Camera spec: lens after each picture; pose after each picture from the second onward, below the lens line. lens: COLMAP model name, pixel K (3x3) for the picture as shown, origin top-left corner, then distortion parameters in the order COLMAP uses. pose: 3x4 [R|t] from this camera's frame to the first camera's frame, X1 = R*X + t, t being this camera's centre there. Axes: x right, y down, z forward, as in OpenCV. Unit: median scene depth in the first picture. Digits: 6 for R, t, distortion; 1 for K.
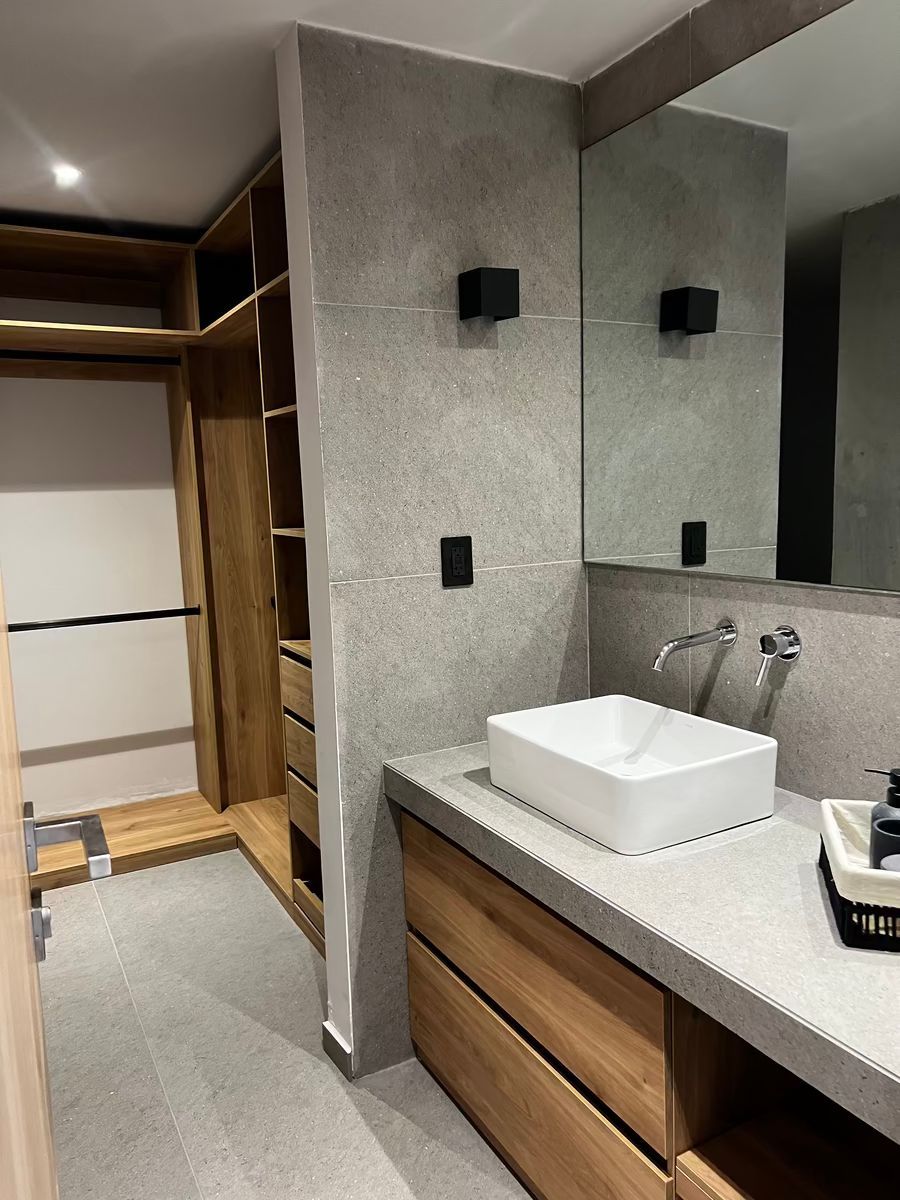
lens RADIAL K [[905.7, 0, 444.6], [0, 905.7, 597.7], [0, 0, 1]] dist [0.046946, -0.021379]
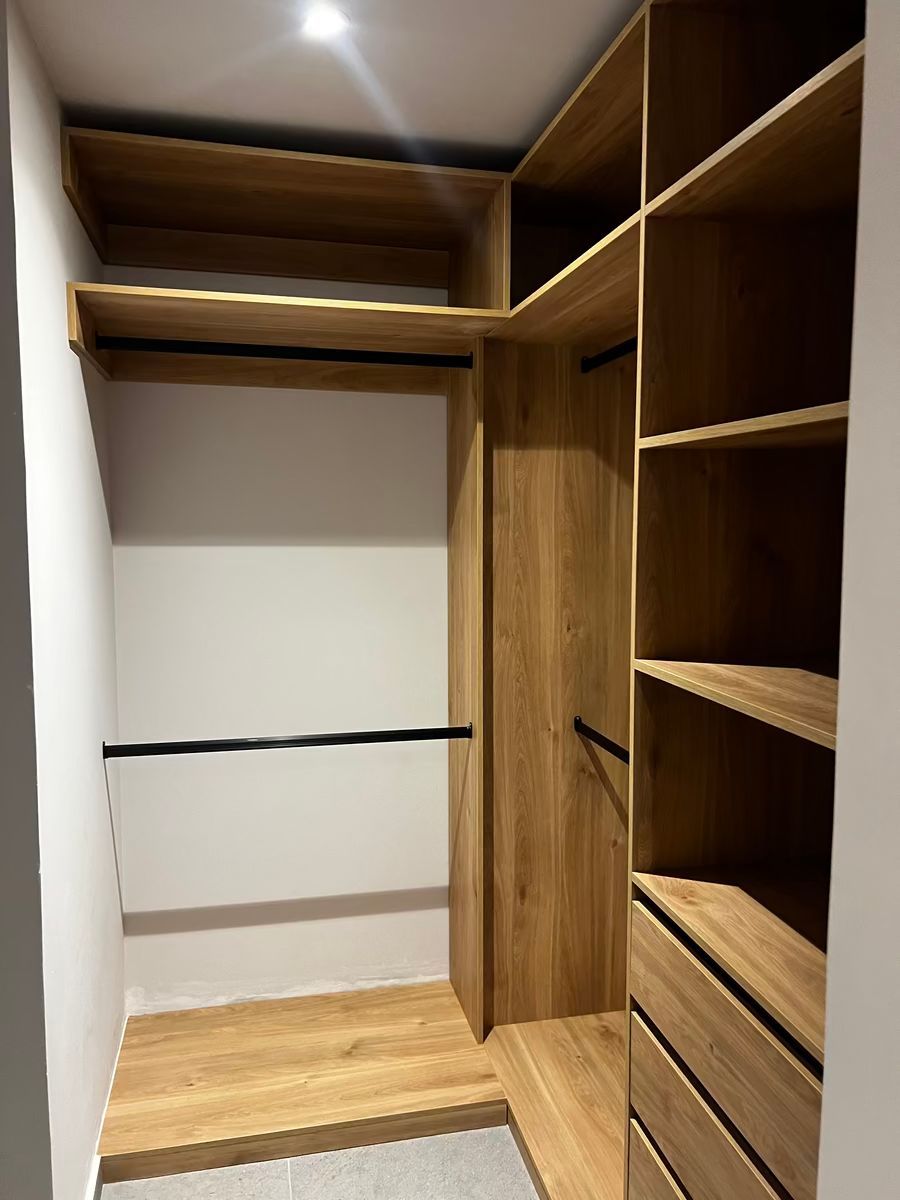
lens RADIAL K [[905.7, 0, 452.6], [0, 905.7, 598.8], [0, 0, 1]] dist [0.046946, -0.021379]
pose [[0.965655, 0.061270, -0.252499, -0.119923], [-0.068311, 0.997479, -0.019206, -0.070139], [0.250686, 0.035795, 0.967407, 0.346130]]
